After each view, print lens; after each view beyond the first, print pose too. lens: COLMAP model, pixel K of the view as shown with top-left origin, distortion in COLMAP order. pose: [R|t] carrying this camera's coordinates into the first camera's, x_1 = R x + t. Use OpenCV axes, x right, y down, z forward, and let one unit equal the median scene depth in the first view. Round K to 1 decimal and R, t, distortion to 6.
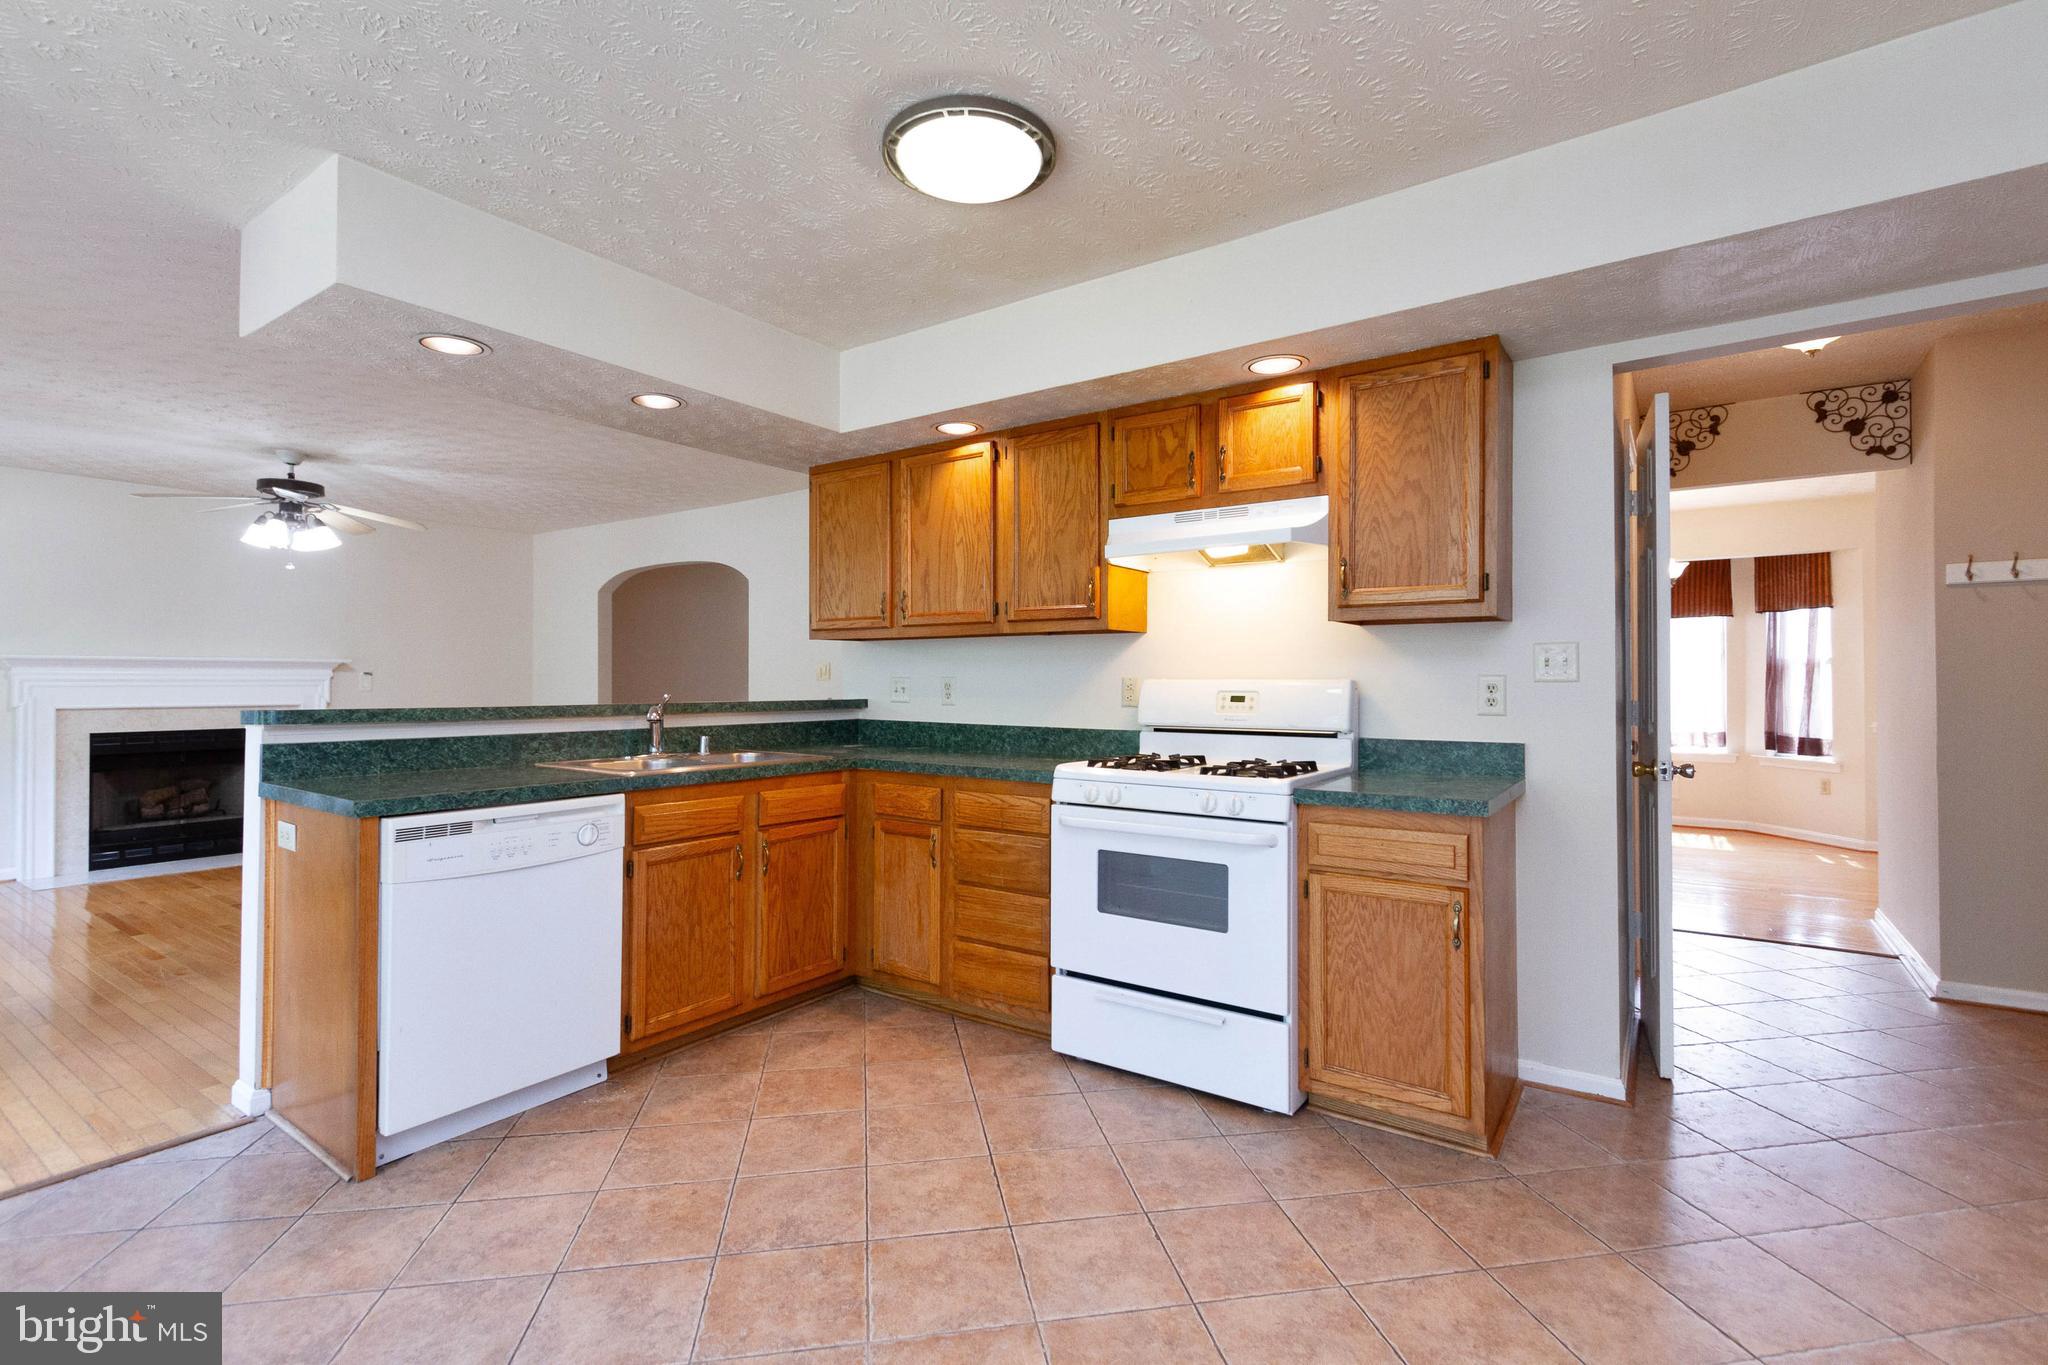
lens RADIAL K [[931.6, 0, 1026.9], [0, 931.6, 672.9], [0, 0, 1]] dist [0.009435, -0.003223]
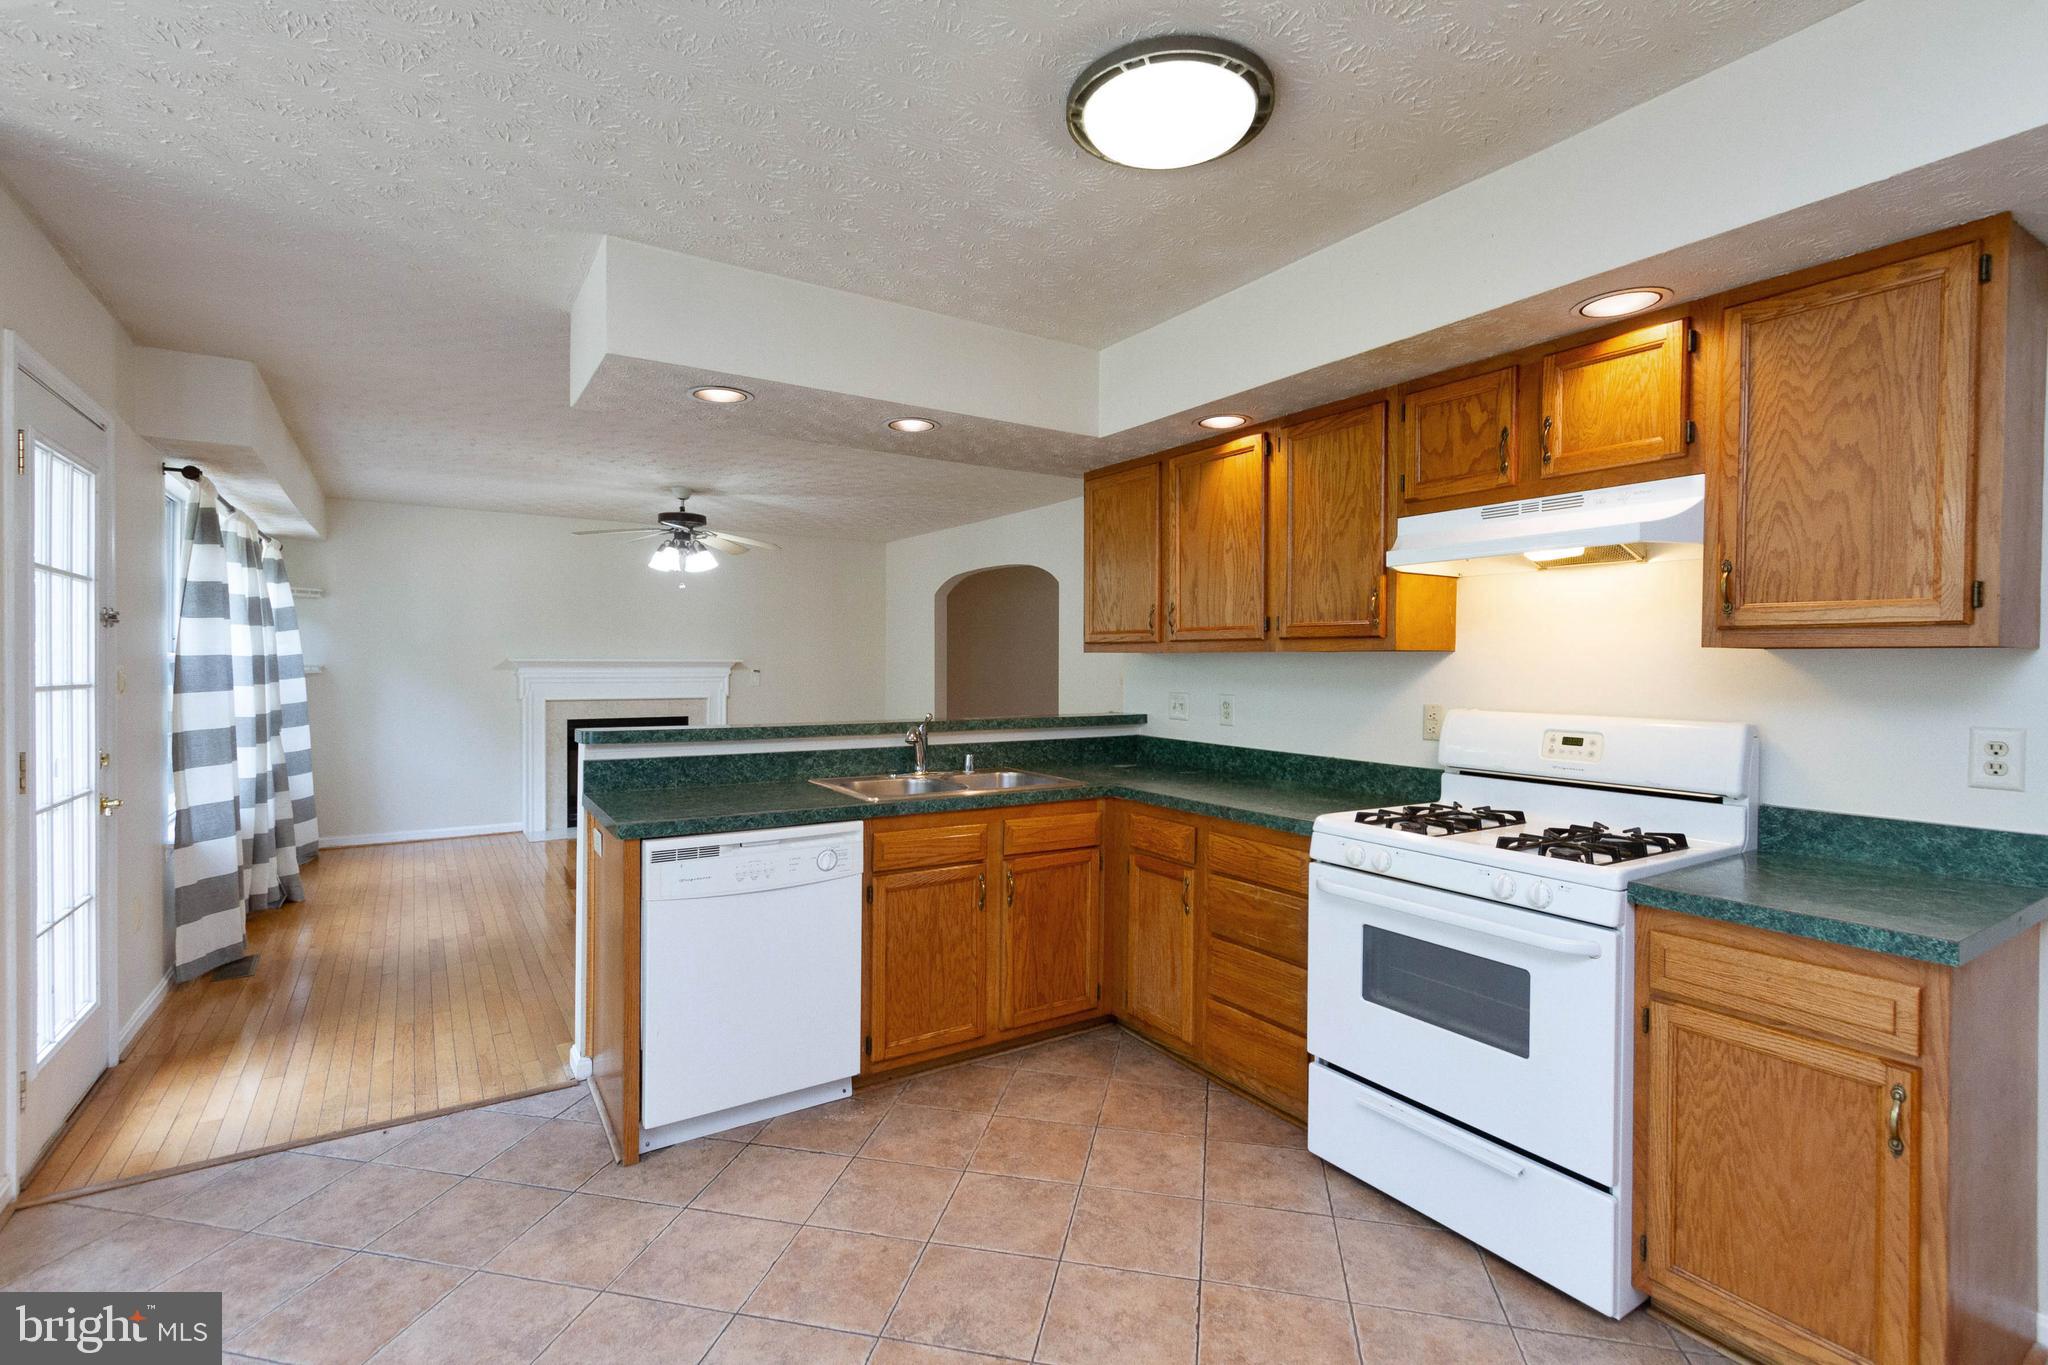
lens RADIAL K [[931.6, 0, 1026.9], [0, 931.6, 672.9], [0, 0, 1]] dist [0.009435, -0.003223]
pose [[0.926797, 0.008075, -0.375476, 0.106624], [-0.000790, 0.999809, 0.019551, -0.048357], [0.375562, -0.017823, 0.926626, 0.122521]]
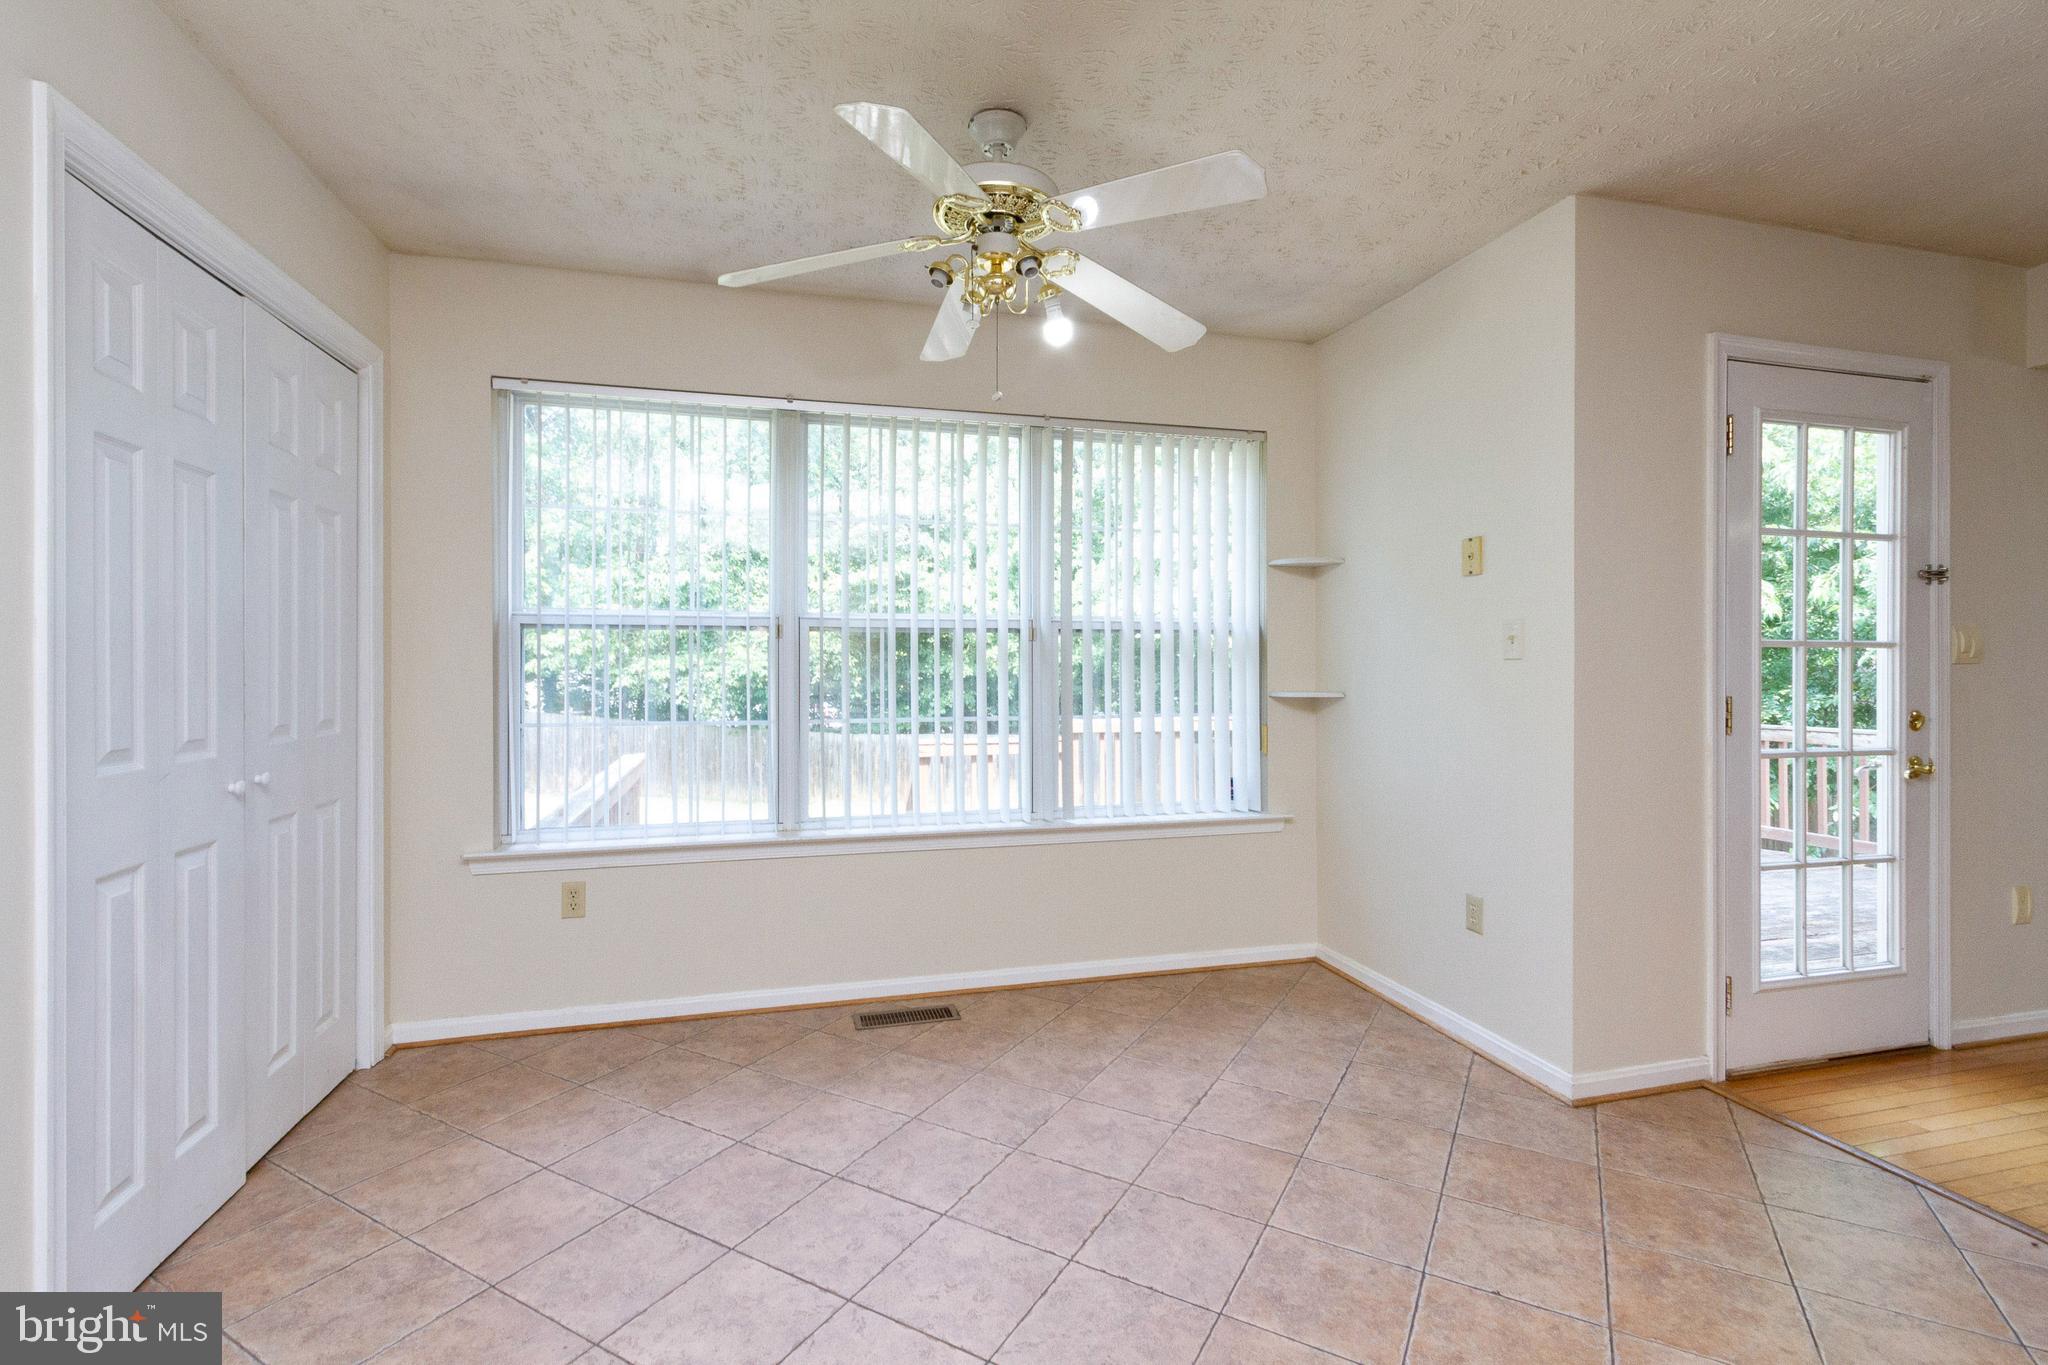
lens RADIAL K [[931.6, 0, 1026.9], [0, 931.6, 672.9], [0, 0, 1]] dist [0.009435, -0.003223]
pose [[-0.644066, 0.004676, -0.764956, 0.155103], [0.008620, 0.999962, -0.001145, 0.011674], [0.764921, -0.007332, -0.644082, 0.637530]]
